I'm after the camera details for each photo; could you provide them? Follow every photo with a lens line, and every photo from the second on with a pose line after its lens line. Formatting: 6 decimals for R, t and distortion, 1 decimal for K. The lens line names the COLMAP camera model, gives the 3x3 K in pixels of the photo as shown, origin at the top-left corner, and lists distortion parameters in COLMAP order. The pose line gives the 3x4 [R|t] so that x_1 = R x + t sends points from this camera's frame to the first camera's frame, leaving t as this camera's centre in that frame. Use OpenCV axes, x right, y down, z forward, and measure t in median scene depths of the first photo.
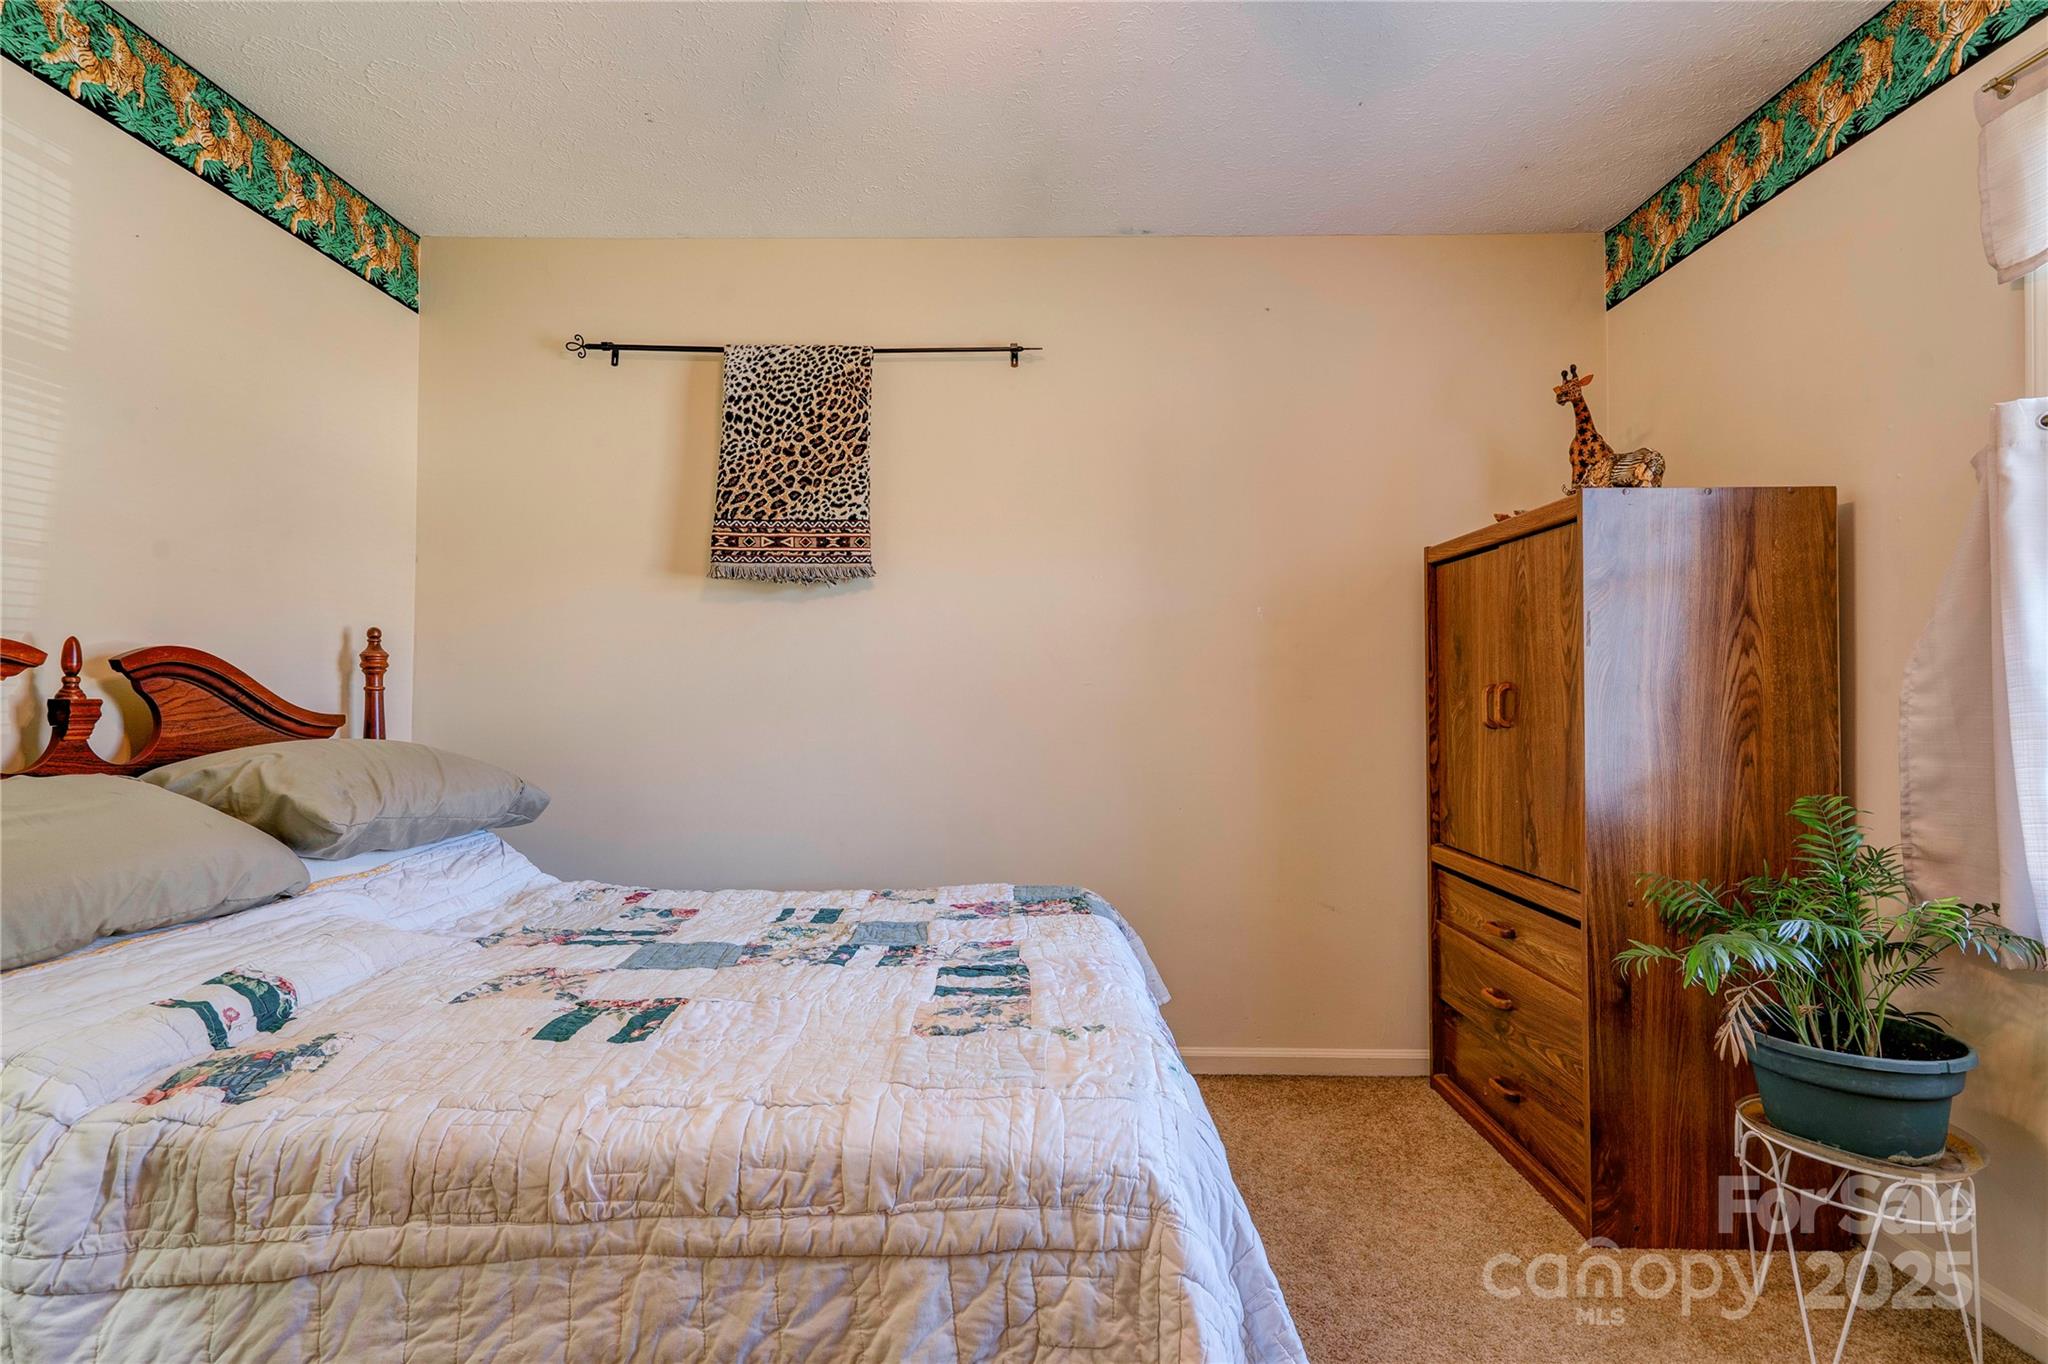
lens RADIAL K [[963.9, 0, 1013.8], [0, 963.9, 680.7], [0, 0, 1]] dist [-0.007383, 0.017770]
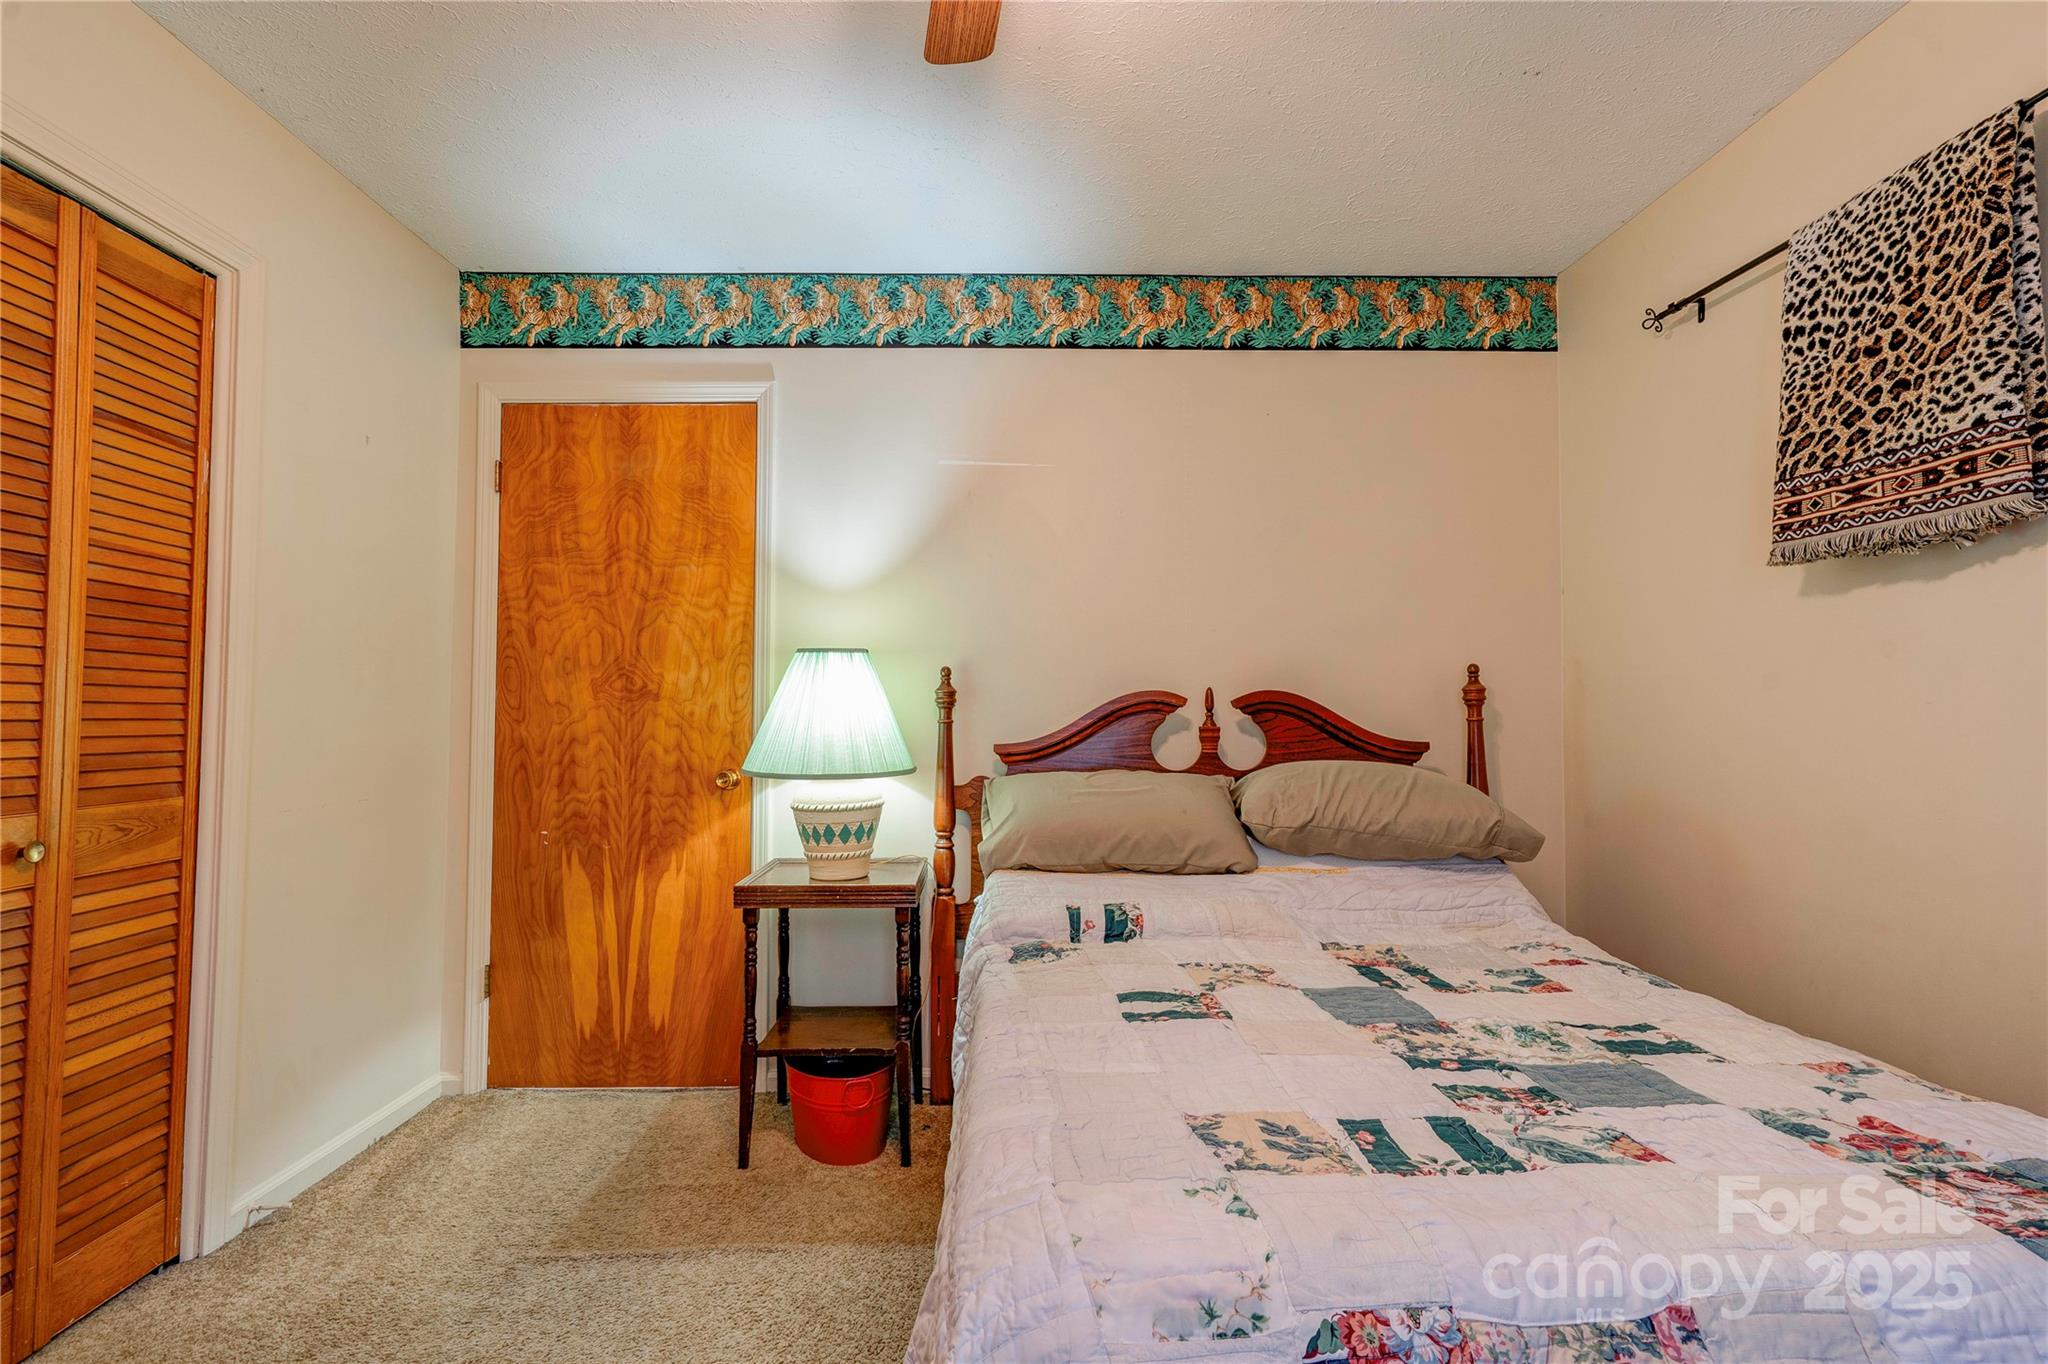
lens RADIAL K [[982.3, 0, 1024.0], [0, 982.3, 682.0], [0, 0, 1]] dist [0.017690, 0.000388]
pose [[0.025626, -0.038721, -0.998921, 0.406668], [0.010044, 0.999209, -0.038475, 0.002849], [0.999621, -0.009047, 0.025994, 0.416828]]
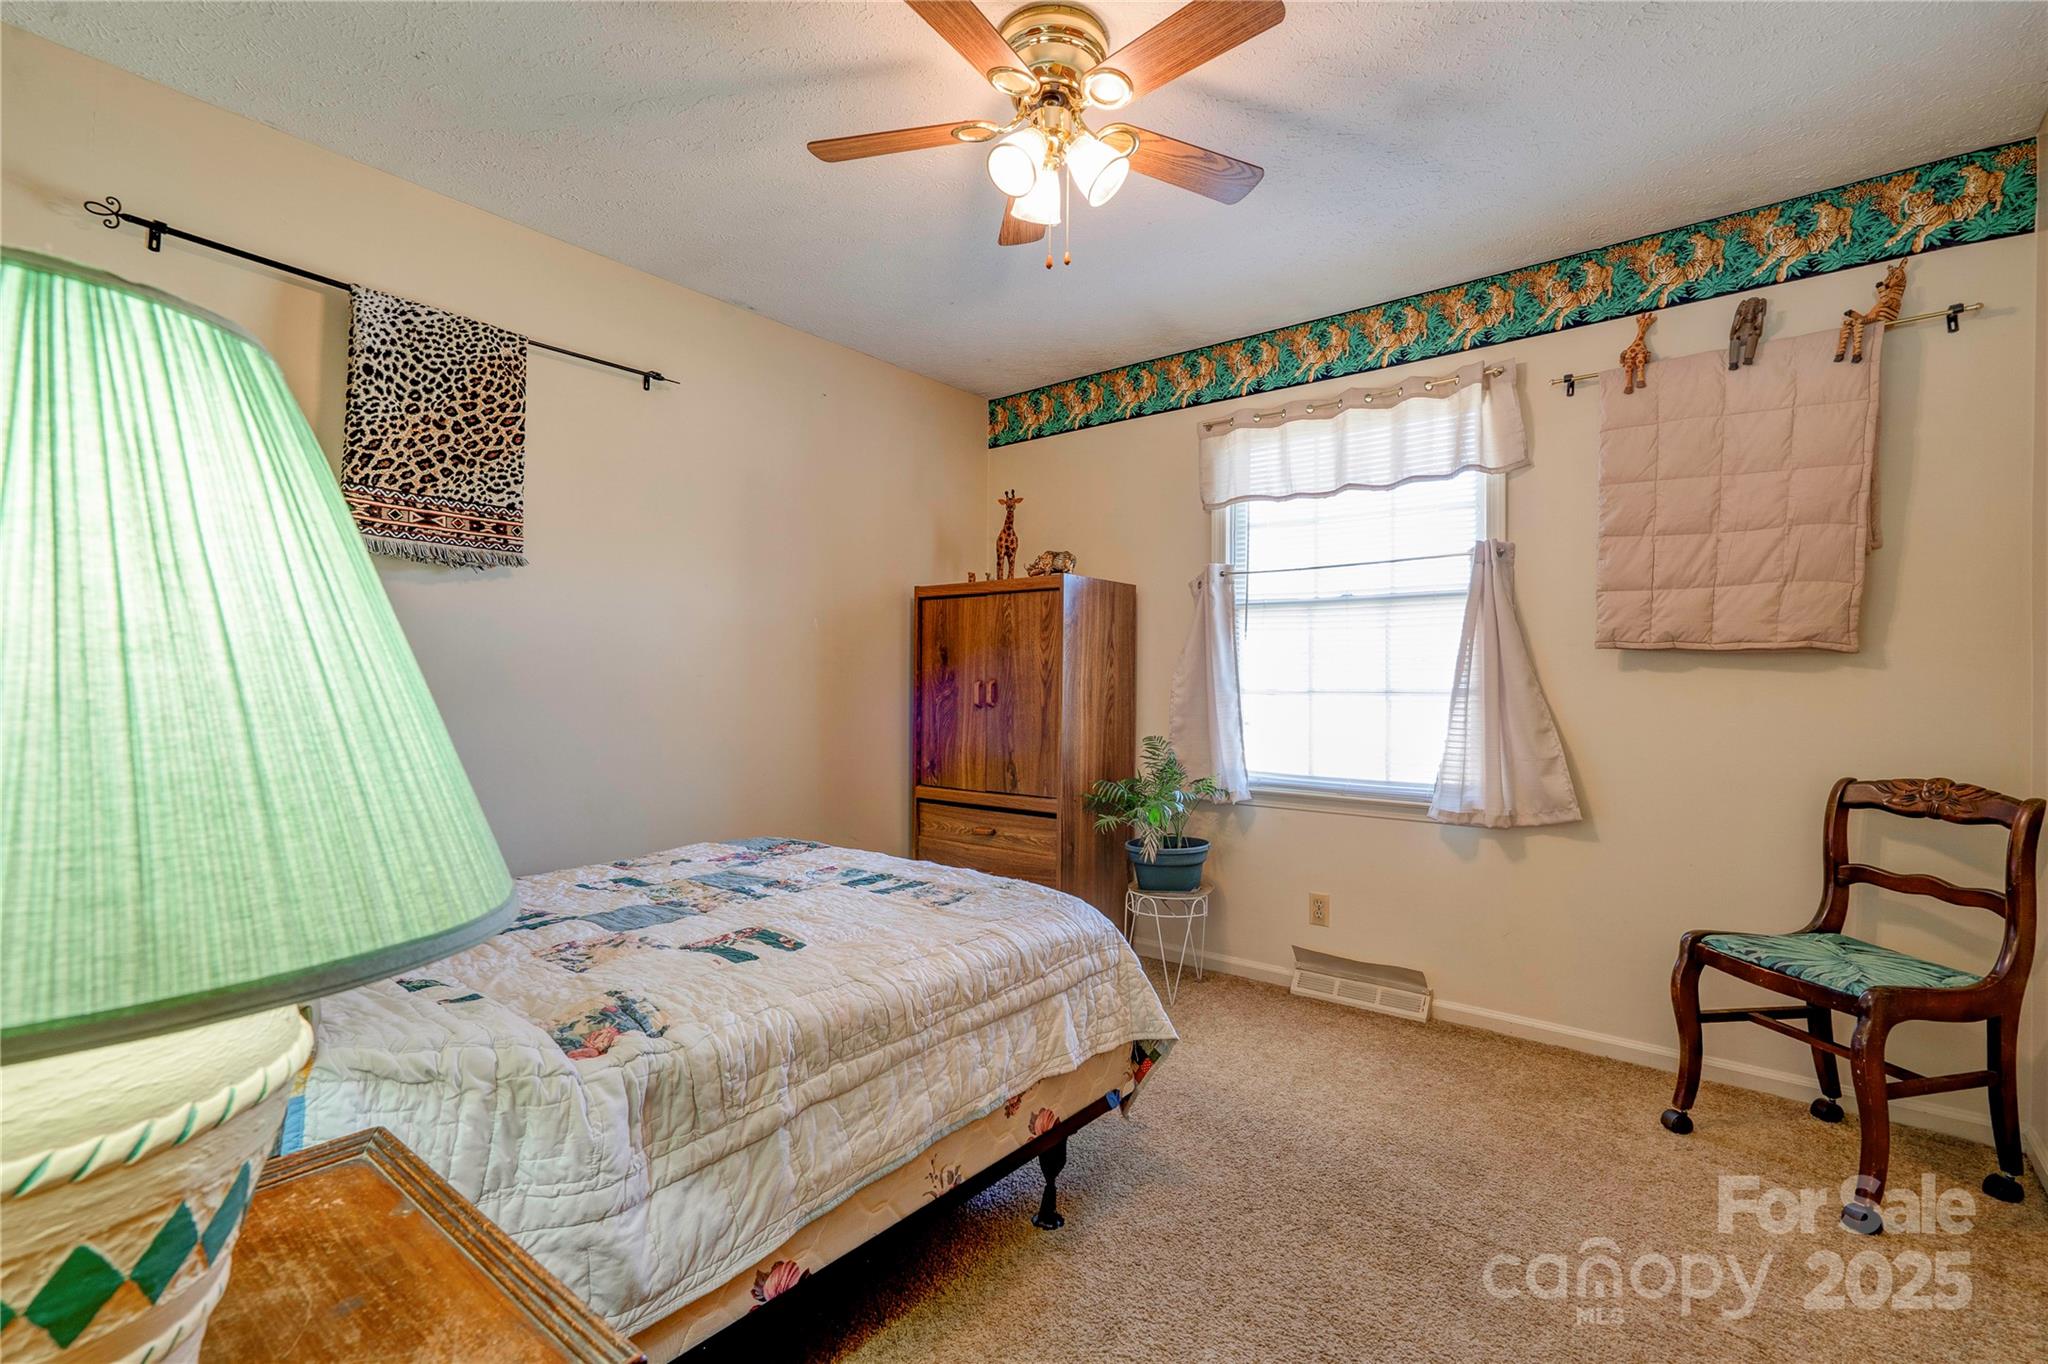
lens RADIAL K [[919.2, 0, 1024.0], [0, 919.2, 682.0], [0, 0, 1]] dist [0.000047, 0.028845]
pose [[0.621324, 0.007738, 0.783515, -0.585053], [-0.020569, 0.999768, 0.006438, -0.003964], [-0.783284, -0.020116, 0.621339, -0.012623]]
